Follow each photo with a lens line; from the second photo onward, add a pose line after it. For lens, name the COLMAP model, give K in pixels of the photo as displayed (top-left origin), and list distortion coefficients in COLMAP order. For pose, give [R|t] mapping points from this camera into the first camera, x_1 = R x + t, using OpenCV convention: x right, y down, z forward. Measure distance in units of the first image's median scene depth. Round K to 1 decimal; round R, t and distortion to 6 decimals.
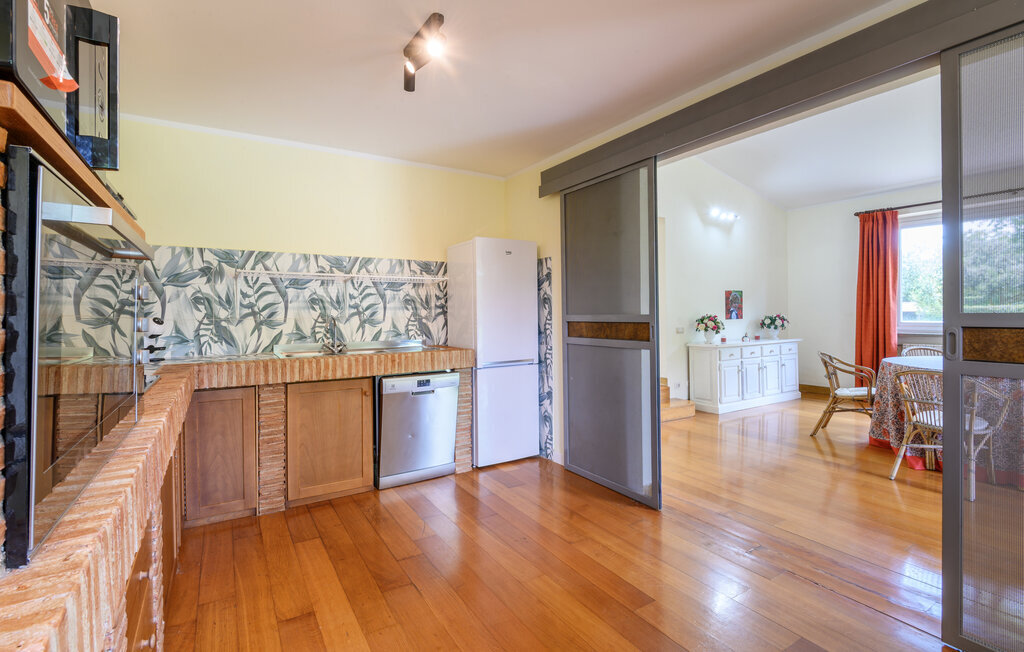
lens RADIAL K [[476.7, 0, 512.9], [0, 476.7, 309.8], [0, 0, 1]] dist [-0.001172, -0.000254]
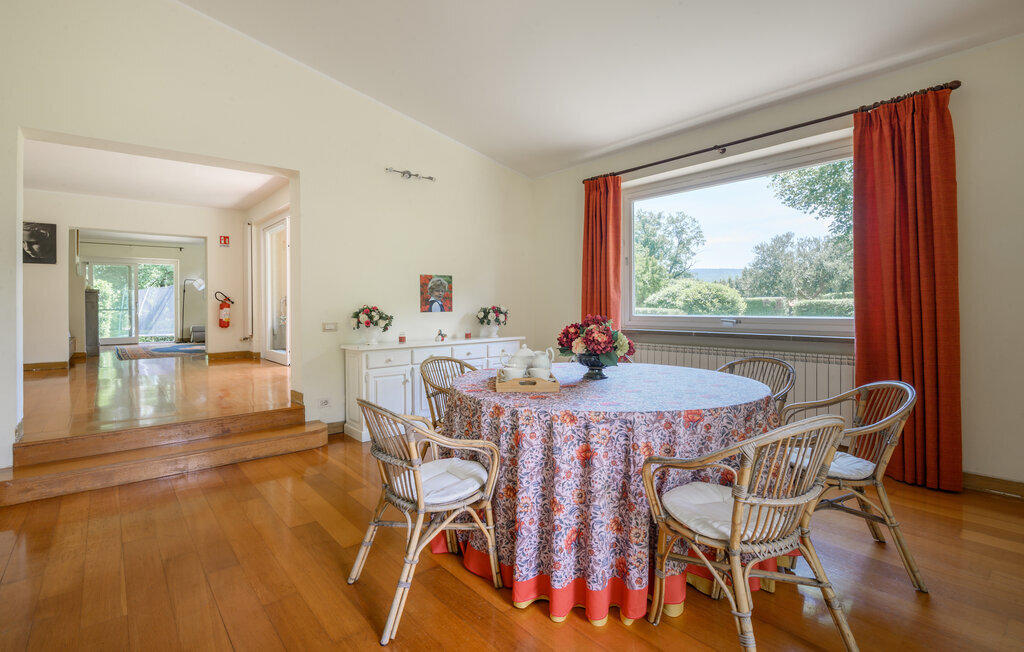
lens RADIAL K [[486.0, 0, 512.4], [0, 486.0, 305.0], [0, 0, 1]] dist [0.002417, 0.000169]
pose [[0.990043, 0.002064, 0.140752, 0.537683], [-0.002499, 0.999993, 0.002920, 0.006400], [-0.140745, -0.003242, 0.990041, 0.226262]]
